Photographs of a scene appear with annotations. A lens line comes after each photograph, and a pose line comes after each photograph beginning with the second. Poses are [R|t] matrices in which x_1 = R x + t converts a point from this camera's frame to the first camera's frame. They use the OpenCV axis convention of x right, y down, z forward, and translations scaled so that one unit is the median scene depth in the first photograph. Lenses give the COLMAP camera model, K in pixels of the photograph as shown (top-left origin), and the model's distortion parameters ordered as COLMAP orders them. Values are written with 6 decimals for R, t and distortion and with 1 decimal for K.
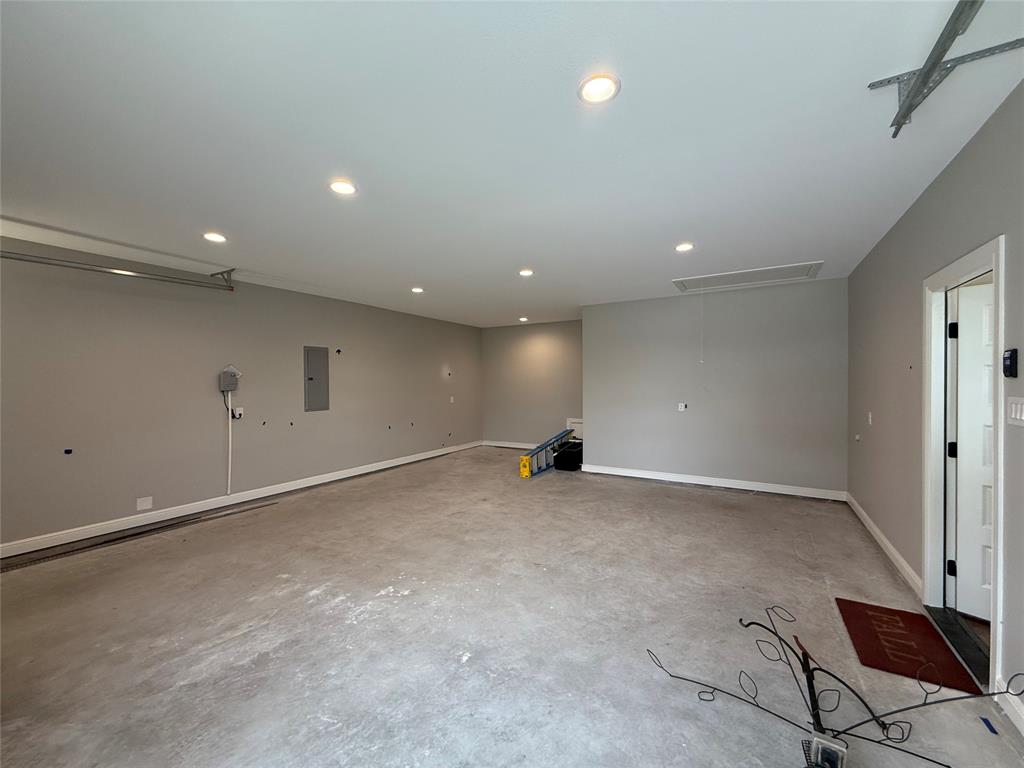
lens RADIAL K [[409.0, 0, 510.3], [0, 409.0, 383.9], [0, 0, 1]] dist [0.001042, -0.000033]
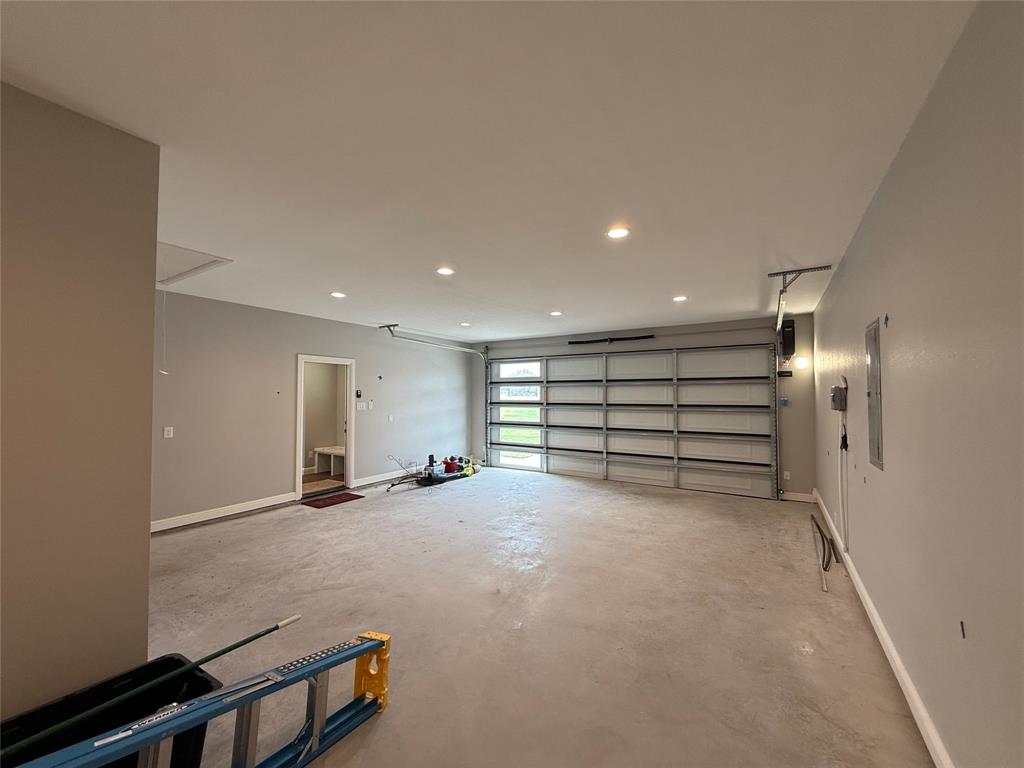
lens RADIAL K [[409.0, 0, 510.3], [0, 409.0, 383.9], [0, 0, 1]] dist [0.001042, -0.000033]
pose [[-0.999707, 0.009436, 0.022311, -0.132475], [0.008963, 0.999735, -0.021189, -0.023529], [-0.022505, -0.020983, -0.999527, 2.134885]]
